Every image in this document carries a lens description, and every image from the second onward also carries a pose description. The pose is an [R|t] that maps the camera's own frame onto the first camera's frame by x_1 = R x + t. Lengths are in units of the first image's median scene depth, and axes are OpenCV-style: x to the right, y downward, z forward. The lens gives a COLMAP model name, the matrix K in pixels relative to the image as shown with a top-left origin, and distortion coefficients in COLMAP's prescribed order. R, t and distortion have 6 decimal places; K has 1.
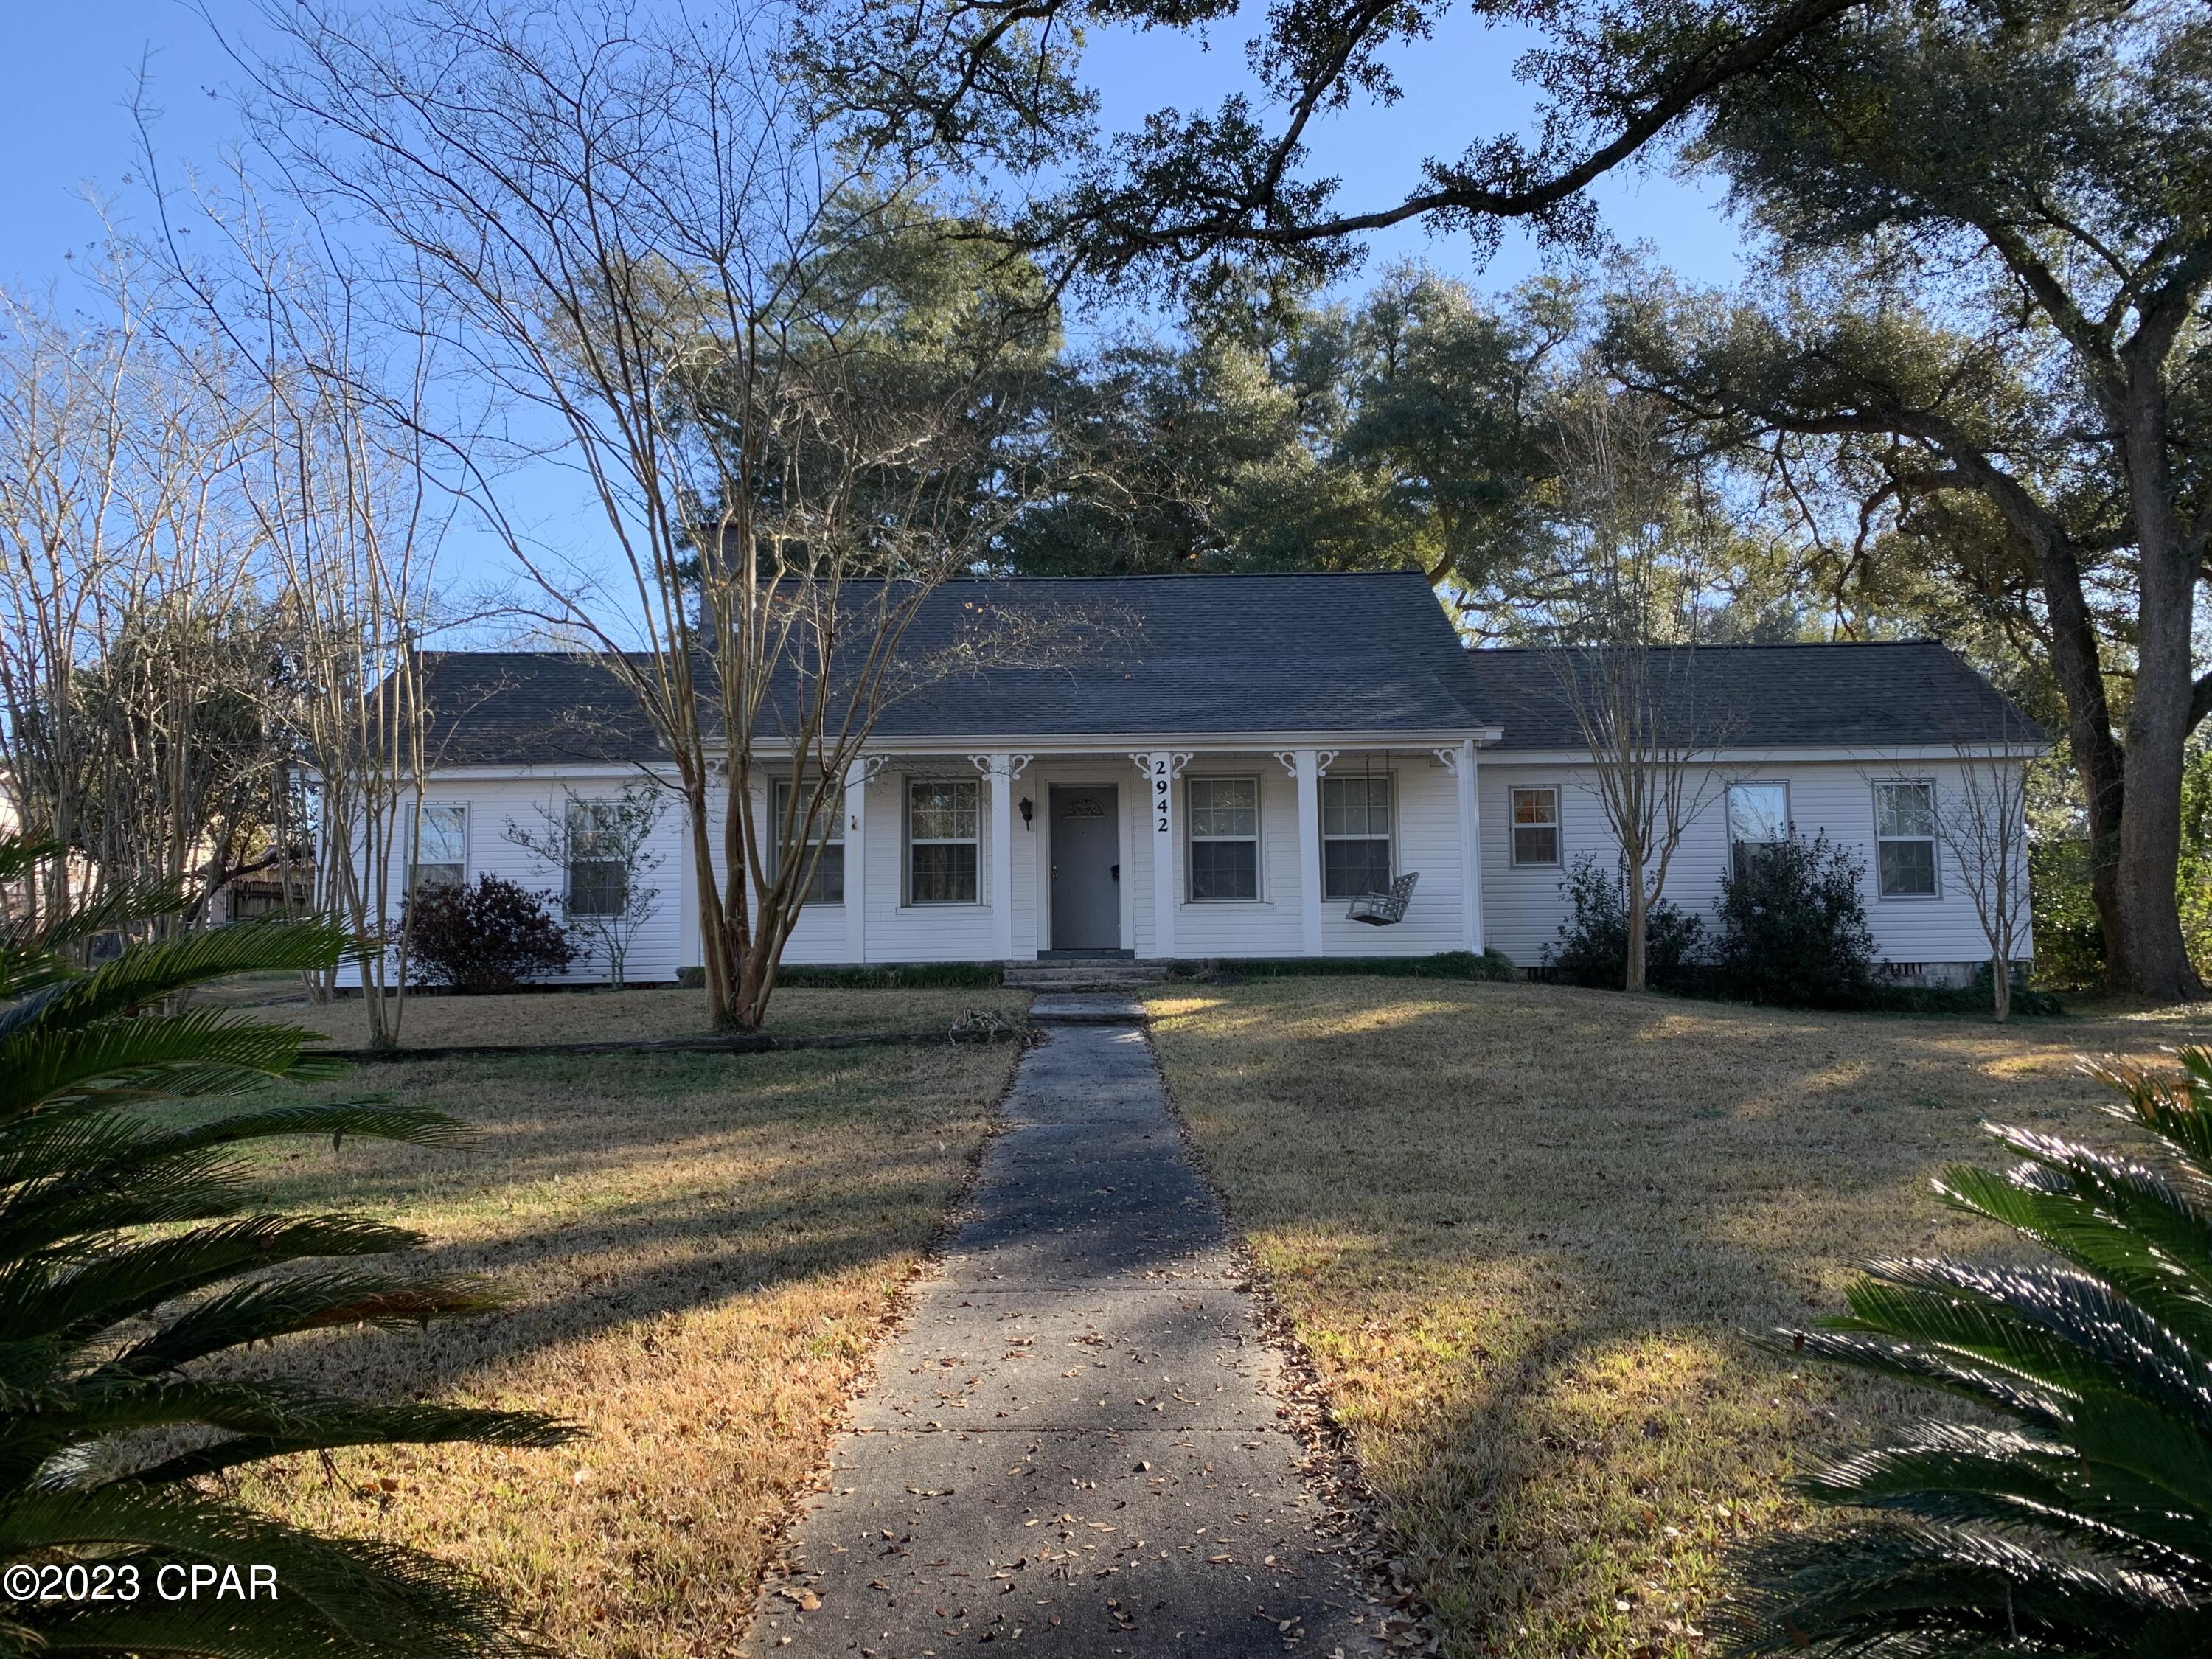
lens RADIAL K [[1667.1, 0, 1106.0], [0, 1667.1, 829.5], [0, 0, 1]] dist [0.012999, -0.002723]
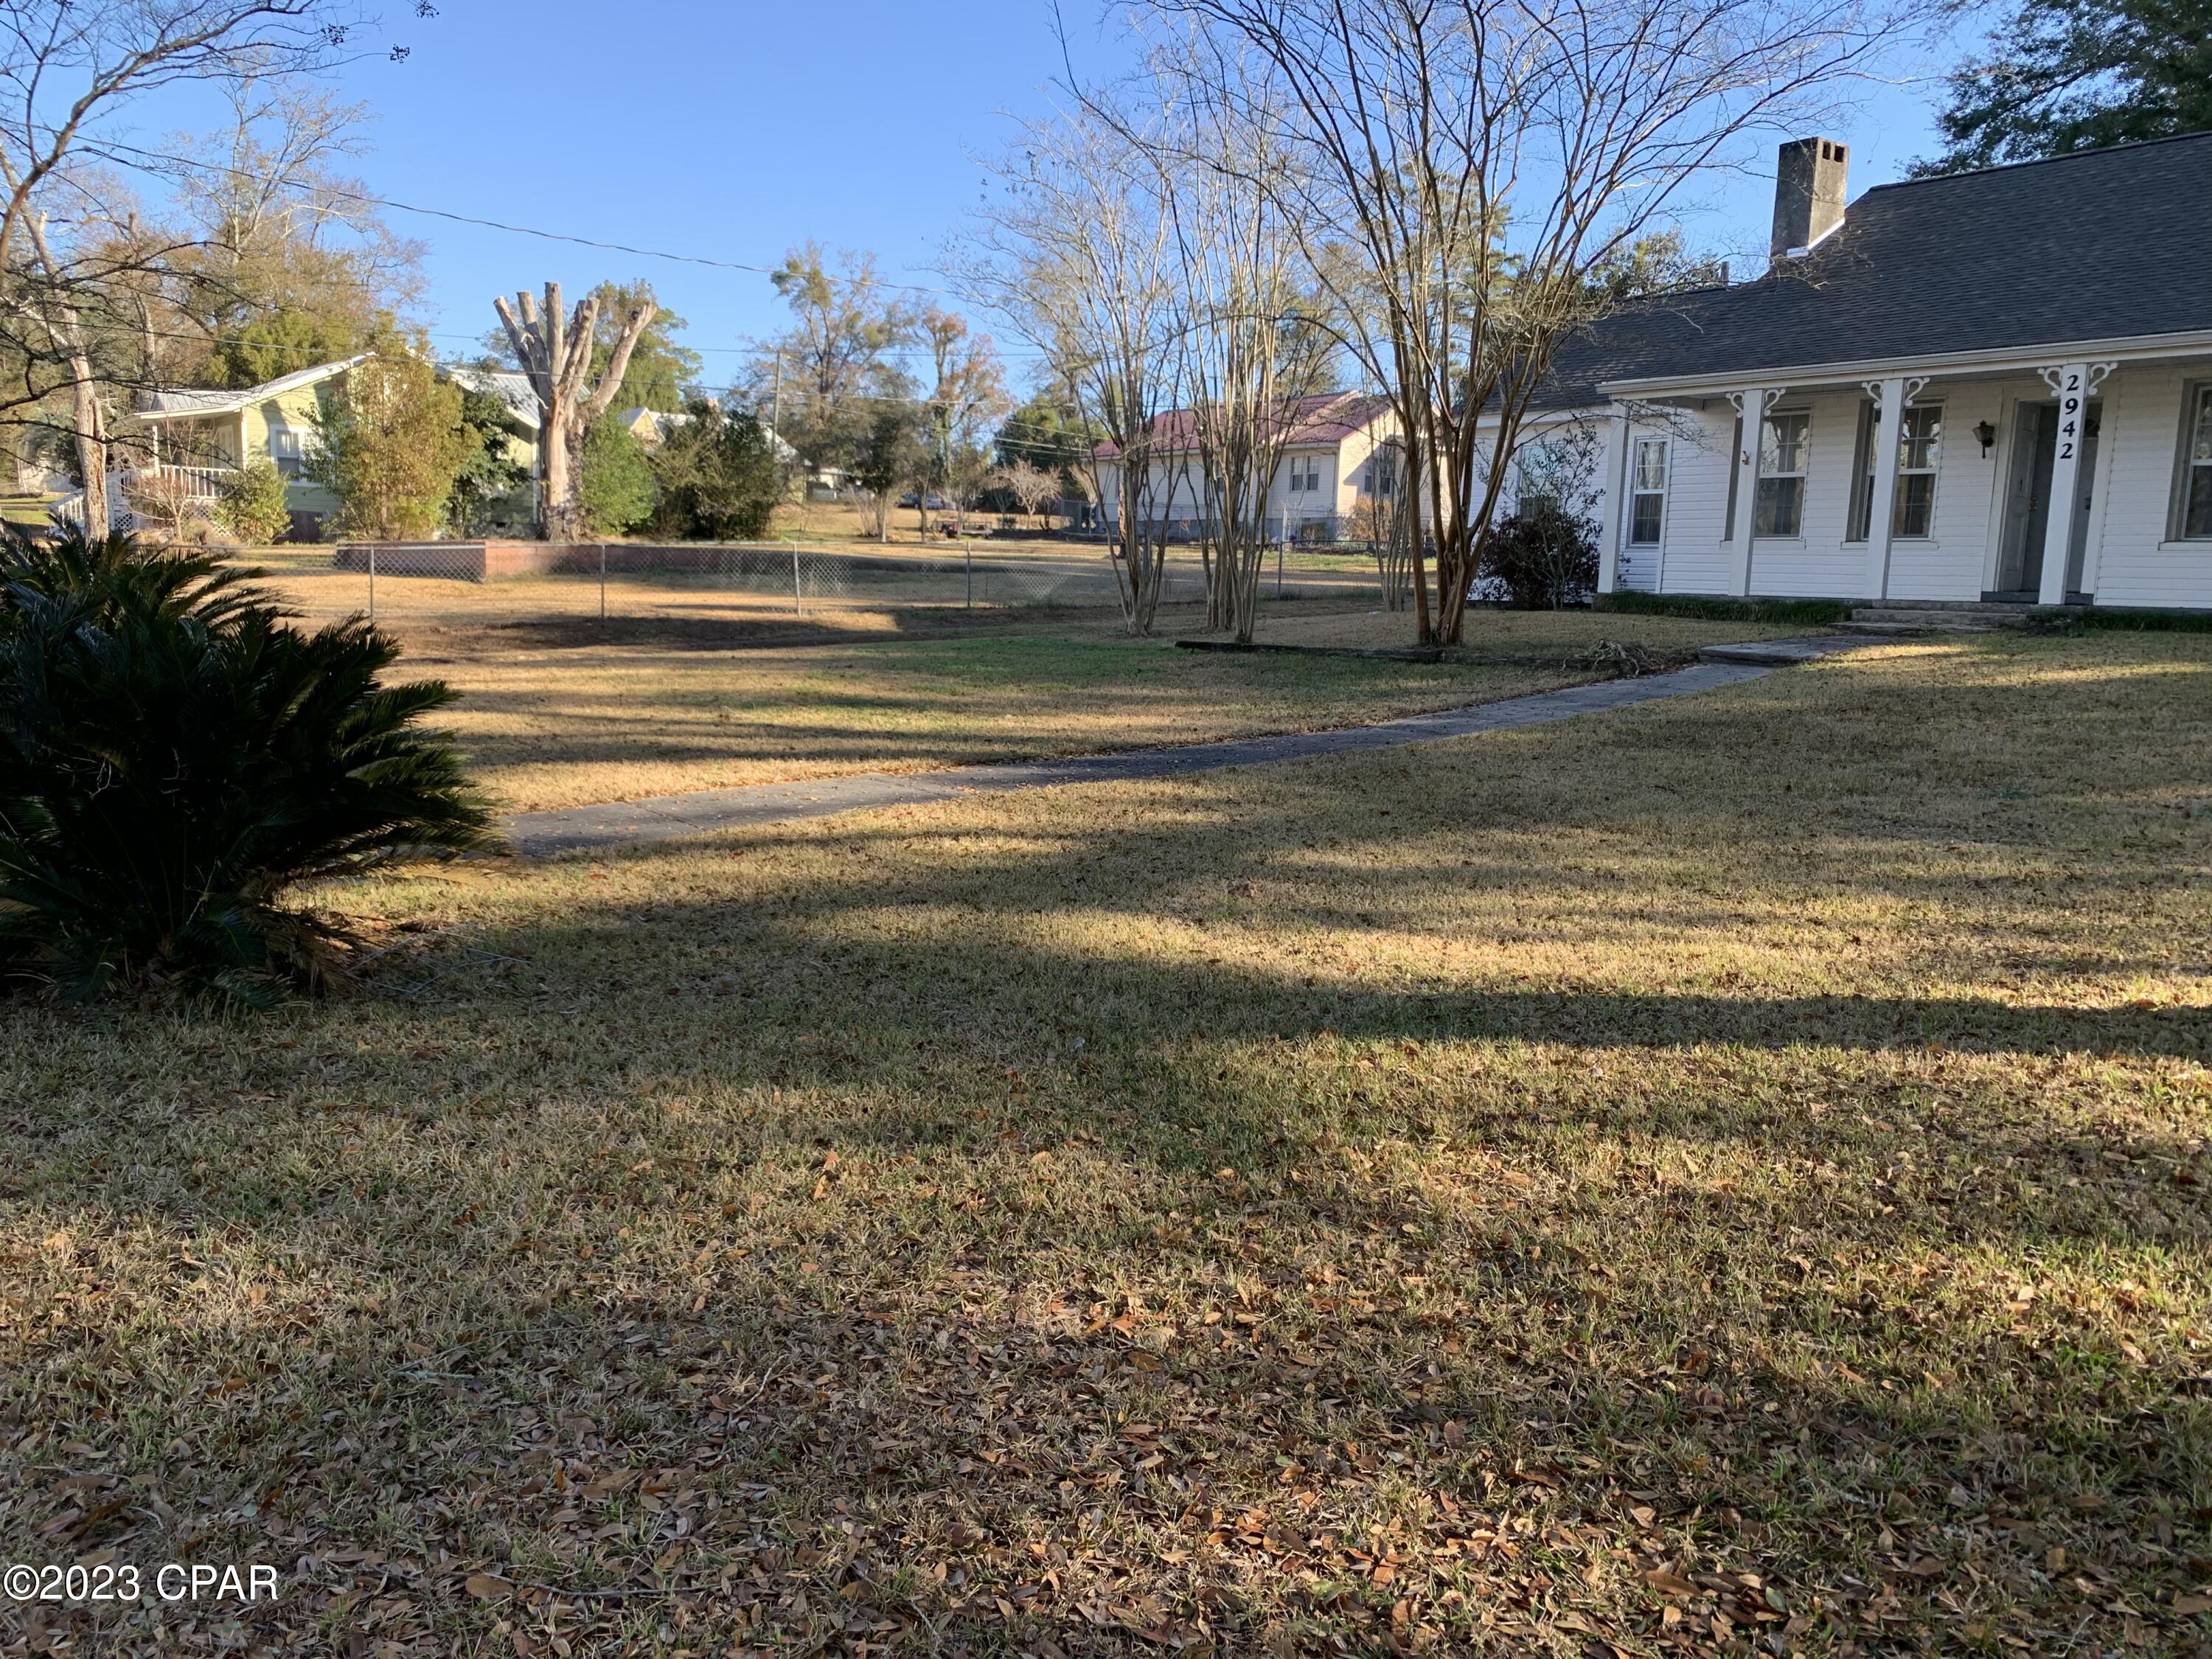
lens RADIAL K [[1667.1, 0, 1106.0], [0, 1667.1, 829.5], [0, 0, 1]] dist [0.012999, -0.002723]
pose [[0.601301, 0.150486, -0.784723, 0.465225], [0.034153, 0.976366, 0.213407, -0.013767], [0.798292, -0.155123, 0.581951, 0.057587]]
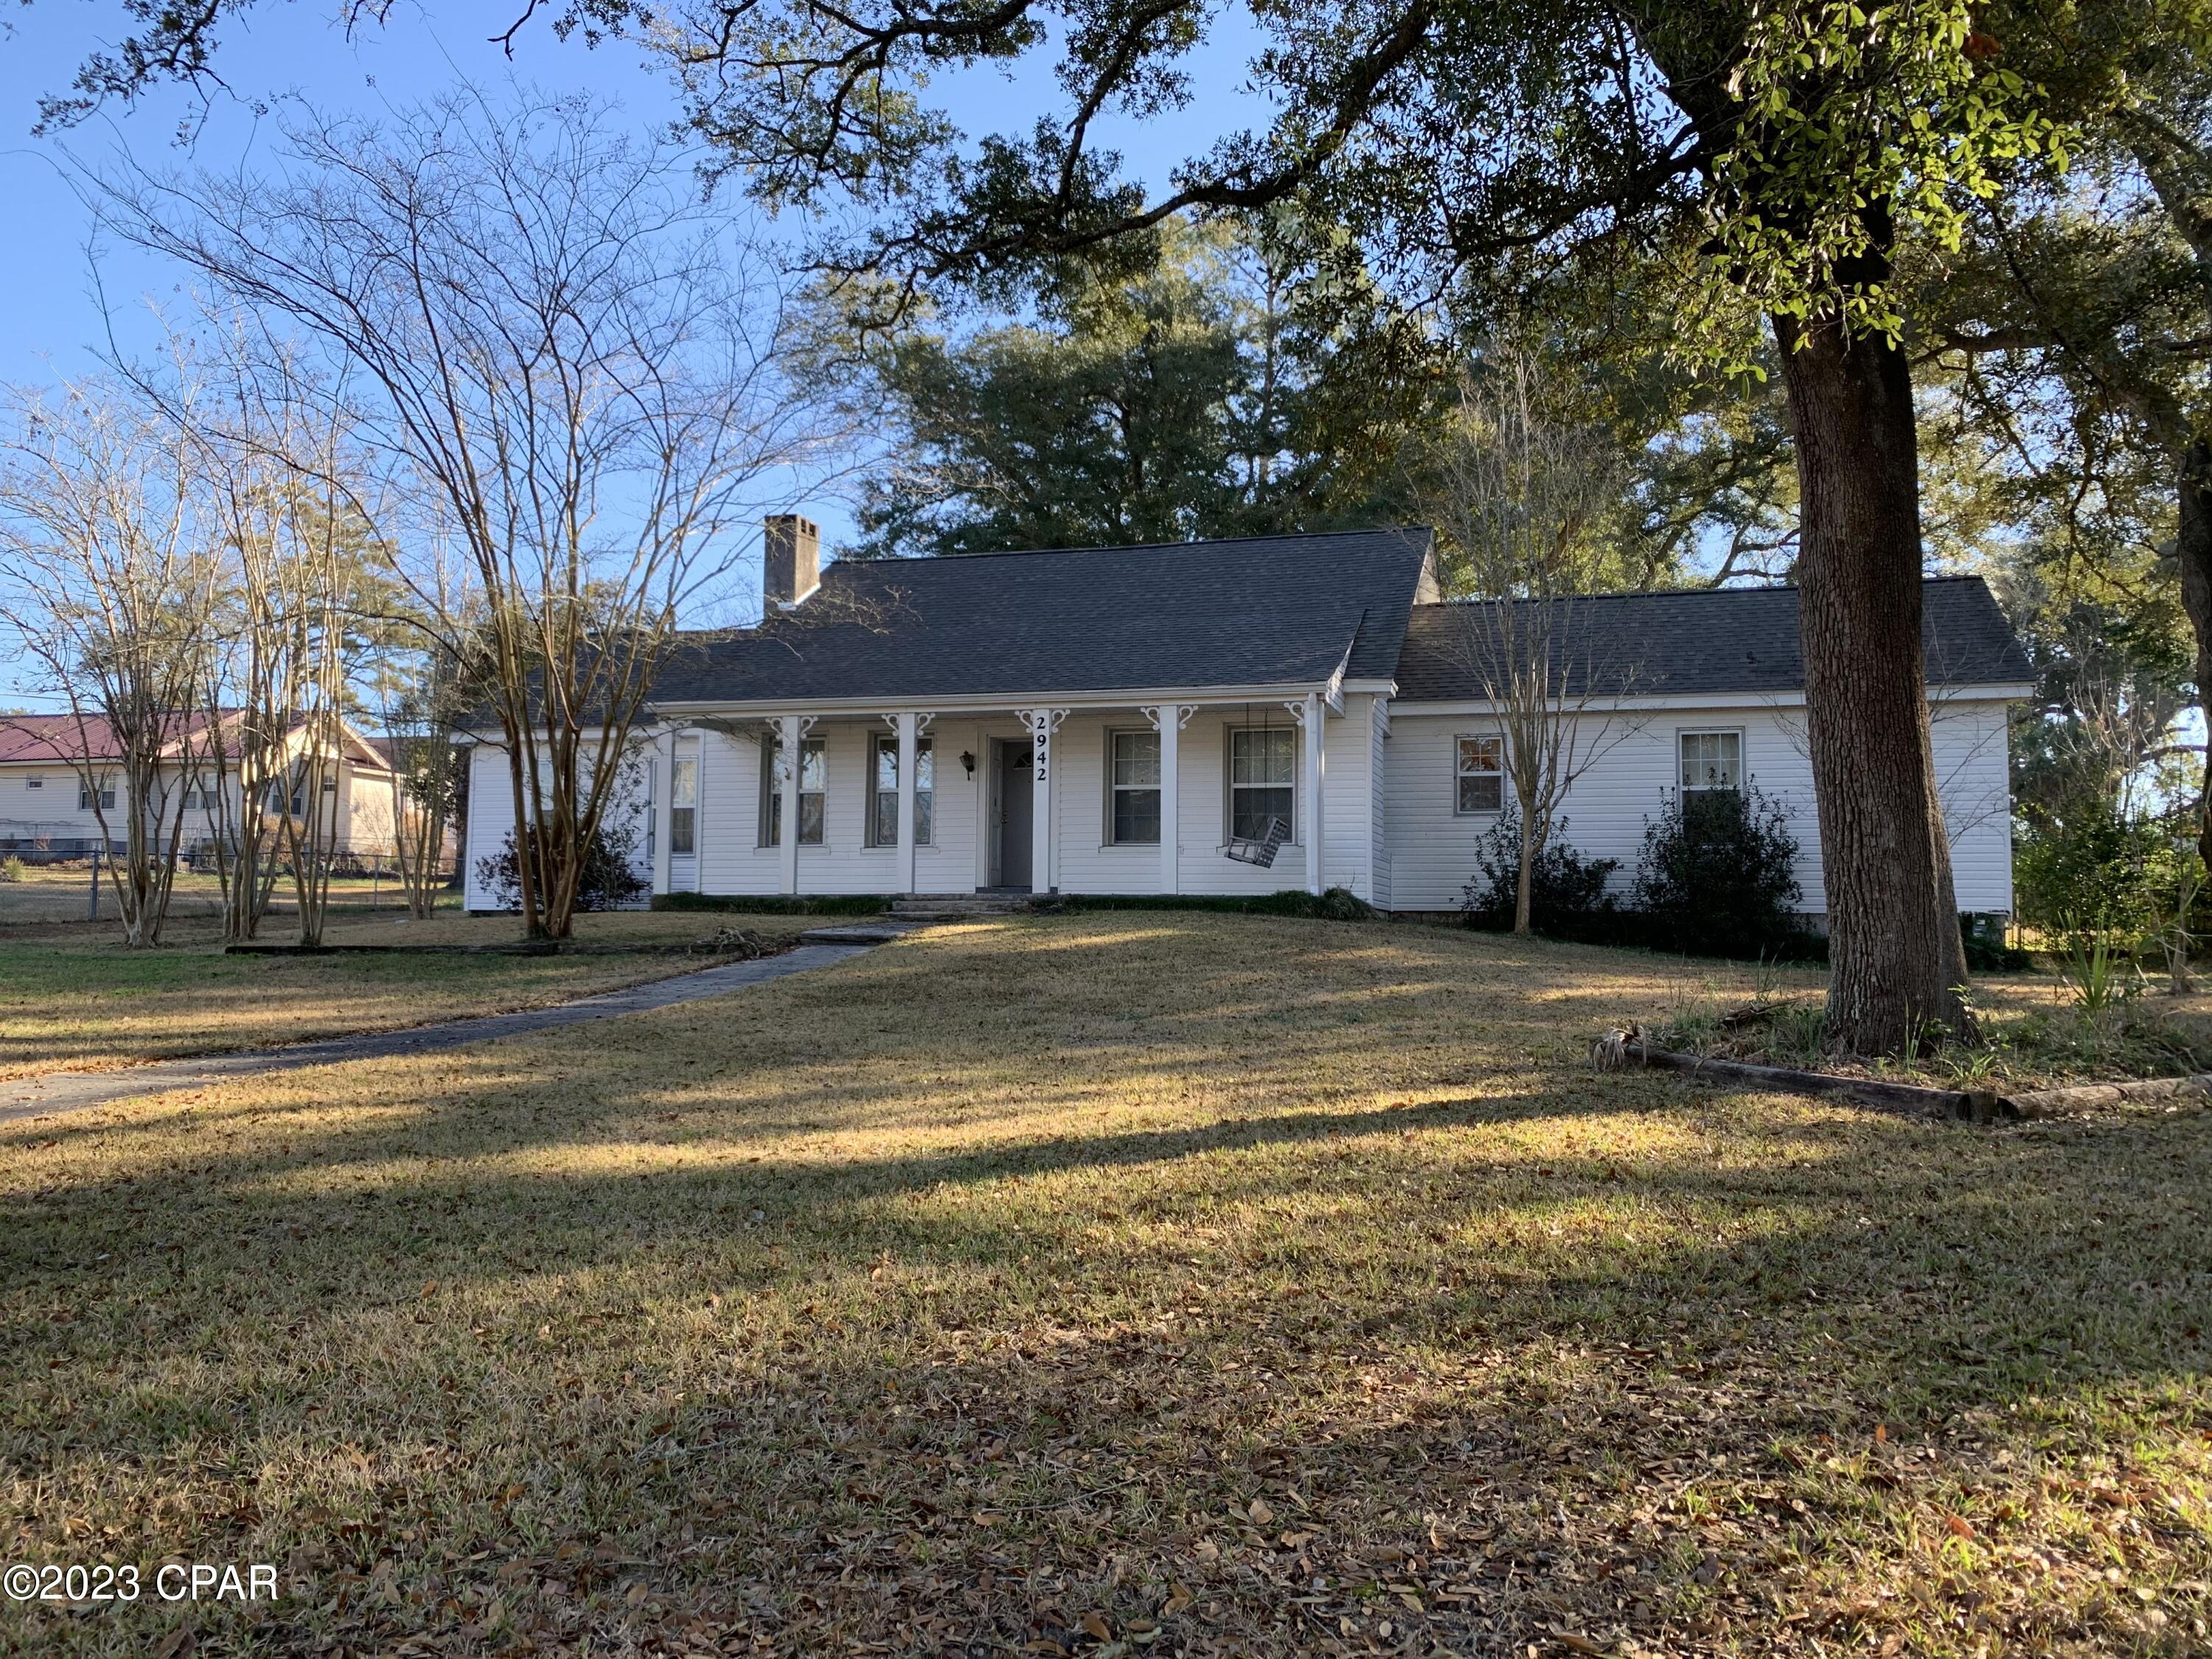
lens RADIAL K [[1667.1, 0, 1106.0], [0, 1667.1, 829.5], [0, 0, 1]] dist [0.012999, -0.002723]
pose [[0.961379, 0.006790, -0.275144, 0.395776], [0.001715, 0.999528, 0.030657, 0.000092], [0.275223, -0.029945, 0.960914, -0.064467]]
